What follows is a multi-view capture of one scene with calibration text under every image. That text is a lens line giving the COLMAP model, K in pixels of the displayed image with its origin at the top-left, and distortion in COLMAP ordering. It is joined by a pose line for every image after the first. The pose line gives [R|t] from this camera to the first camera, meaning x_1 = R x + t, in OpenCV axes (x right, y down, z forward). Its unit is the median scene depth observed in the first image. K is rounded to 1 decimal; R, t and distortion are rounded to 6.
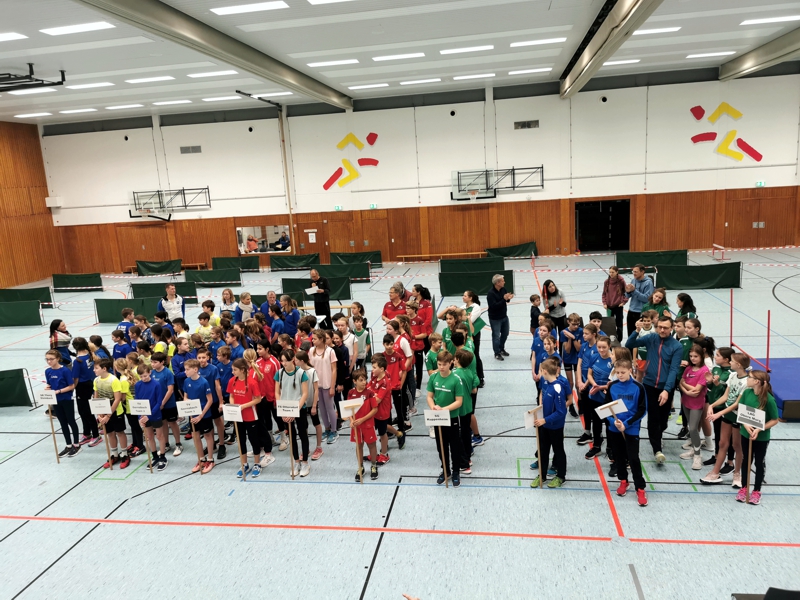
lens RADIAL K [[606.9, 0, 400.0], [0, 606.9, 300.0], [0, 0, 1]] dist [0.081553, -0.114291]
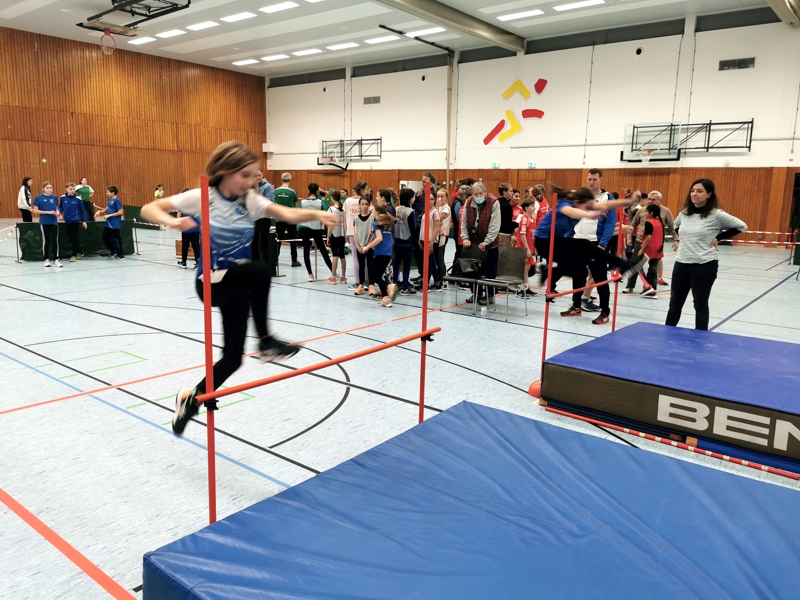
lens RADIAL K [[606.9, 0, 400.0], [0, 606.9, 300.0], [0, 0, 1]] dist [0.081553, -0.114291]
pose [[0.867234, 0.167450, -0.468899, 0.232579], [-0.168869, 0.984852, 0.039377, 0.032750], [0.468389, 0.045033, 0.882374, 0.149661]]
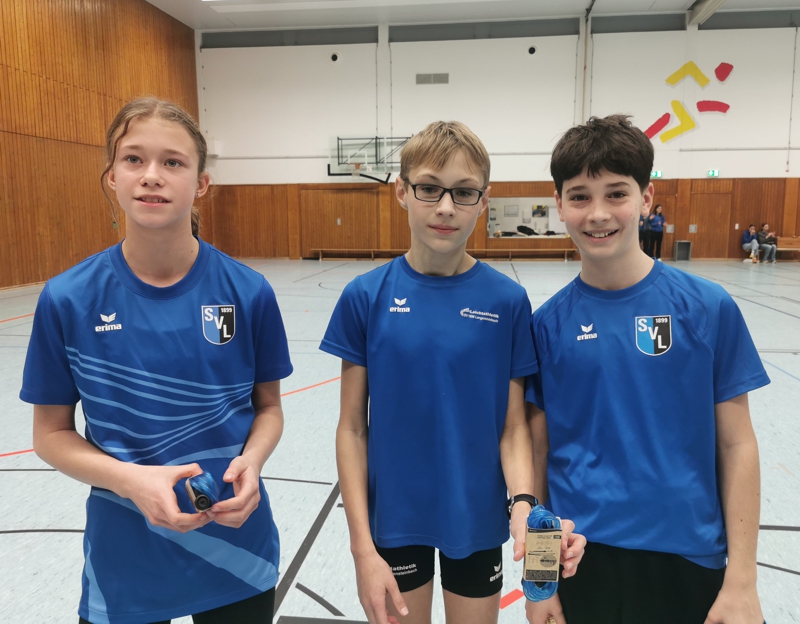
lens RADIAL K [[691.6, 0, 400.0], [0, 691.6, 312.0], [0, 0, 1]] dist [0.061322, -0.077855]
pose [[0.997715, 0.050924, 0.044407, -0.406454], [-0.048644, 0.997513, -0.051001, 0.051654], [-0.046894, 0.048724, 0.997711, 0.260399]]
